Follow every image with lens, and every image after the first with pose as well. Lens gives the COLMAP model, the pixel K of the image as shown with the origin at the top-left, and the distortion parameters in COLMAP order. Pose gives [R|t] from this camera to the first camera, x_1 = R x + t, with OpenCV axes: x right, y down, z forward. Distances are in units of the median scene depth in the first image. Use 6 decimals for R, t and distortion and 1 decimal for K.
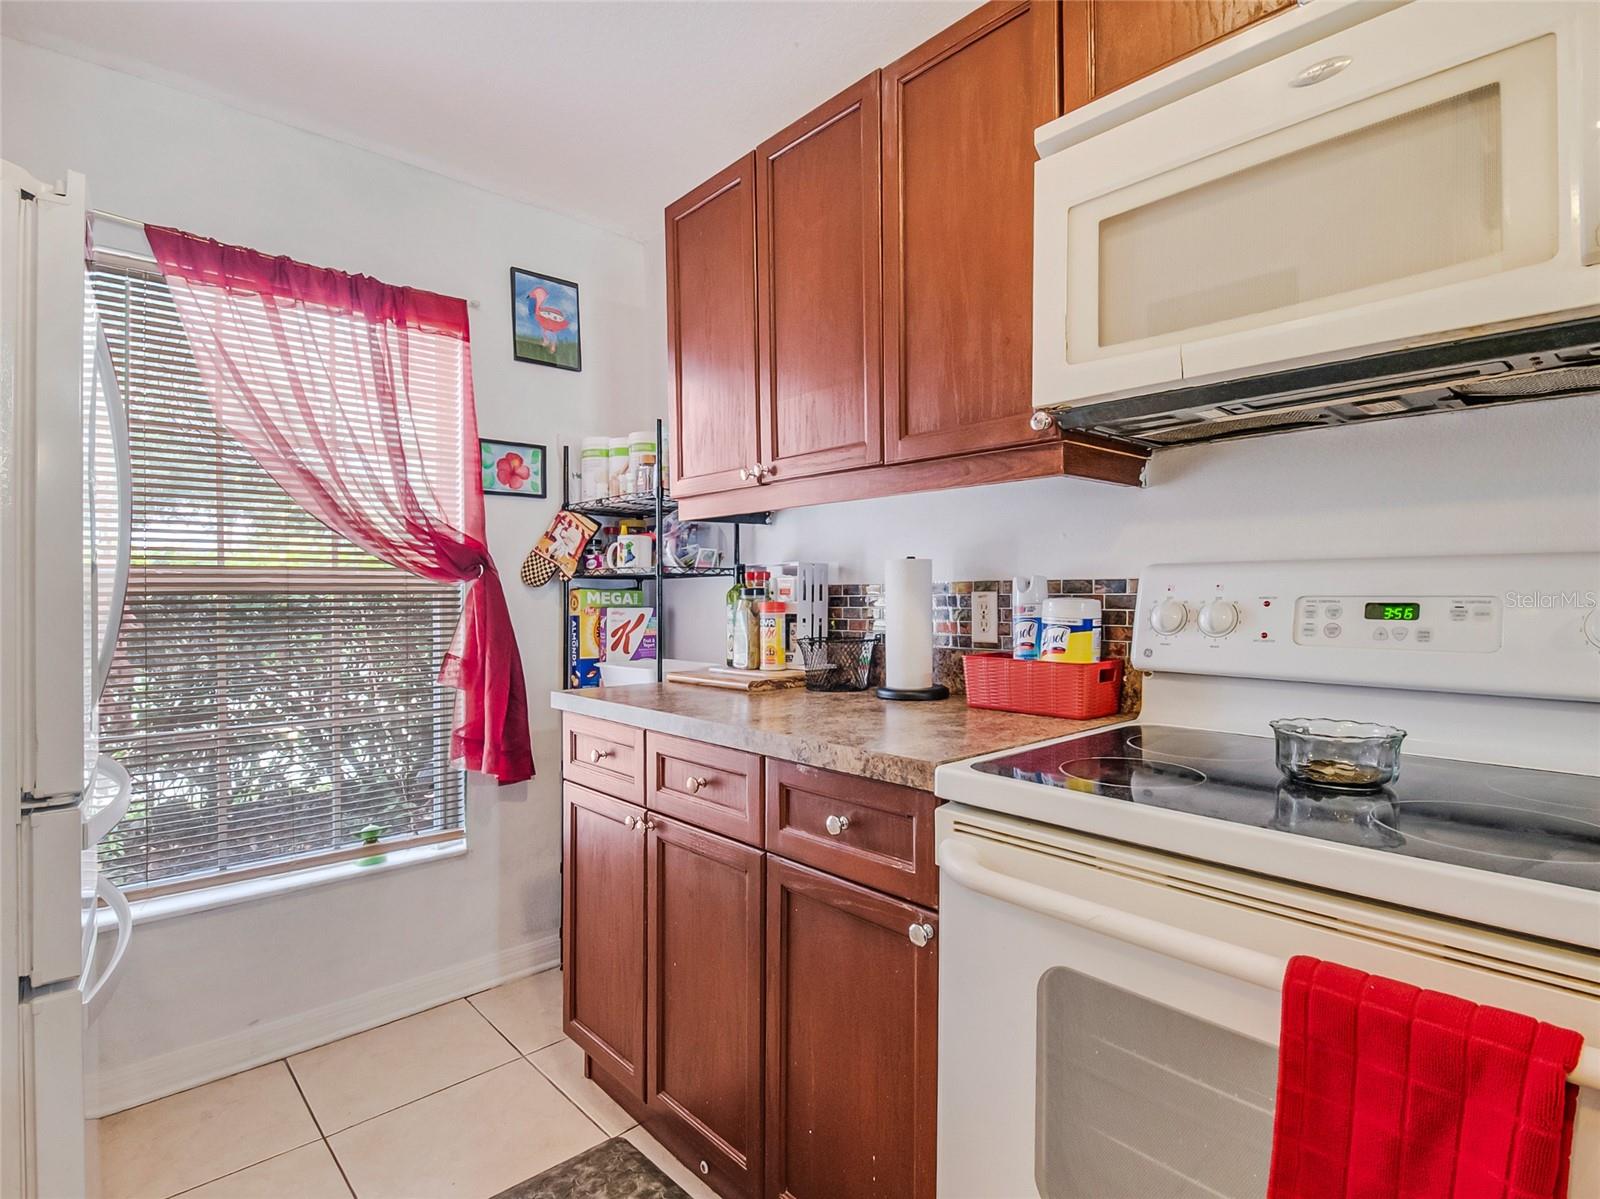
lens RADIAL K [[787.2, 0, 845.9], [0, 787.2, 573.7], [0, 0, 1]] dist [0.020879, -0.020091]
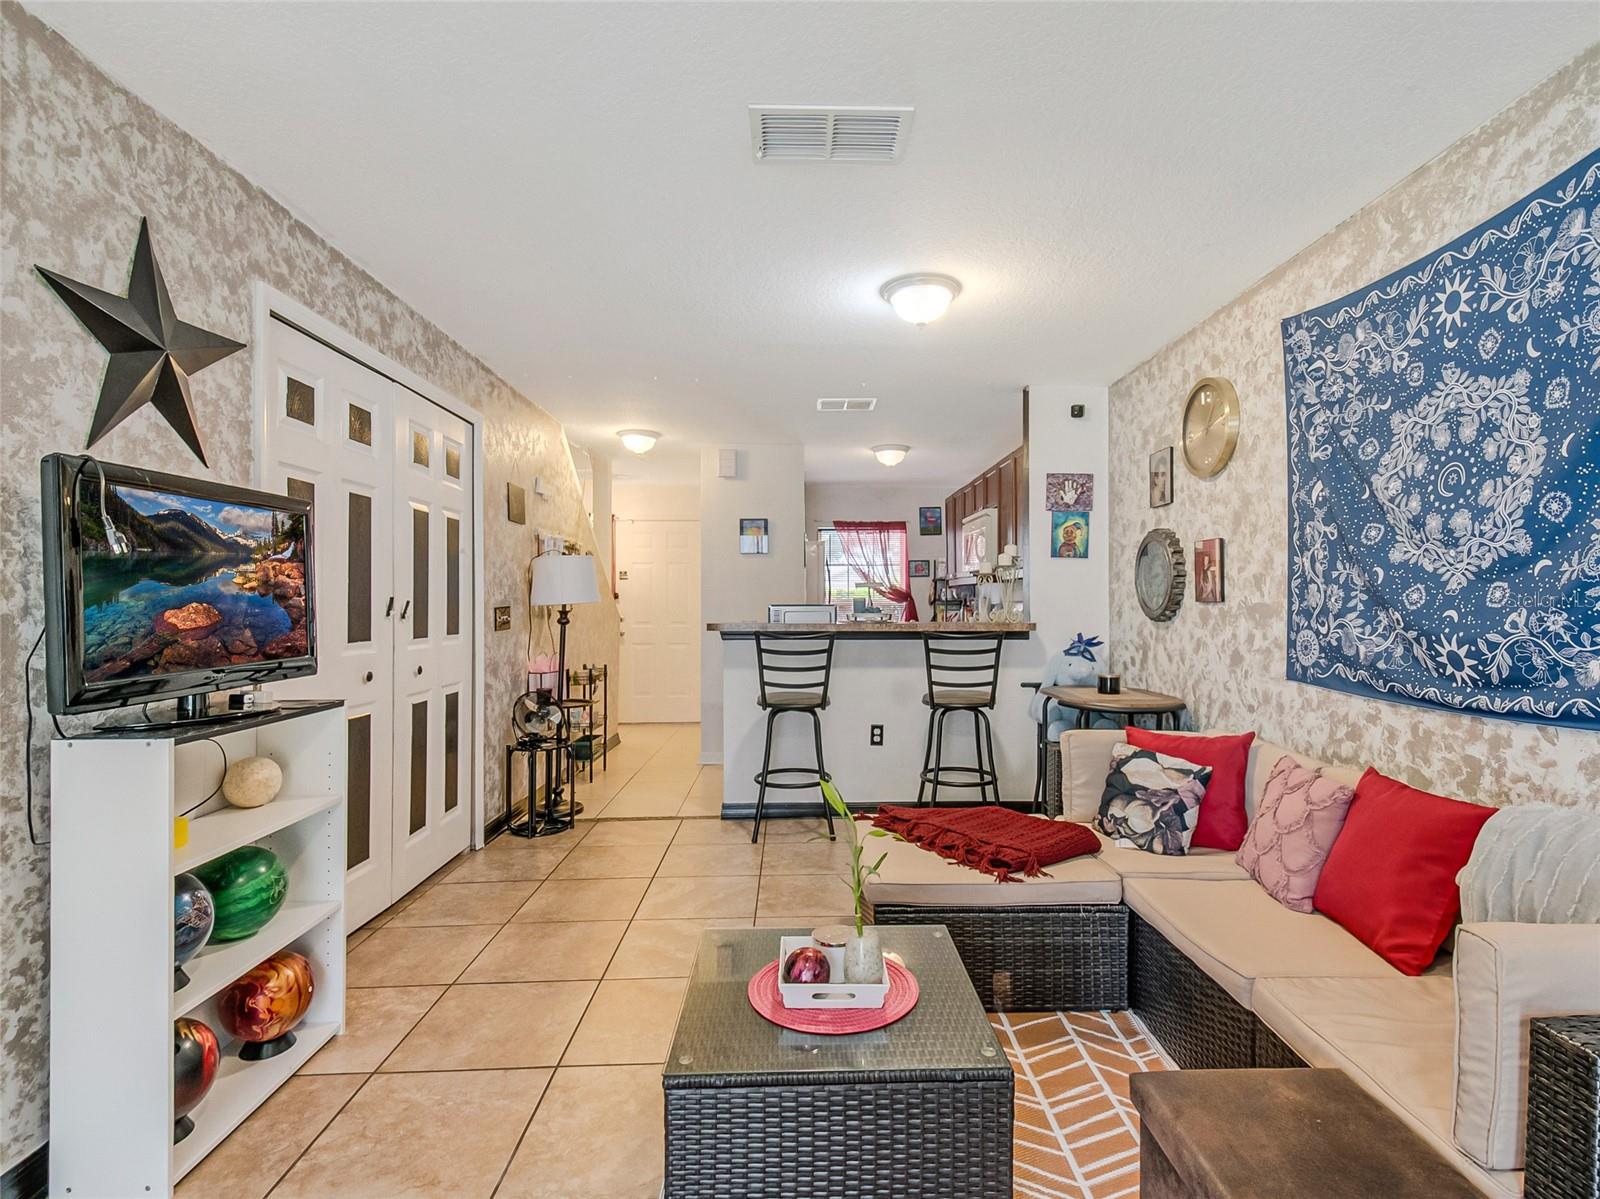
lens RADIAL K [[787.2, 0, 809.6], [0, 787.2, 612.1], [0, 0, 1]] dist [0.020879, -0.020091]
pose [[0.720275, 0.009218, -0.693627, 1.838207], [0.018075, 0.999323, 0.032050, -0.077443], [0.693453, -0.035622, 0.719621, -2.029867]]
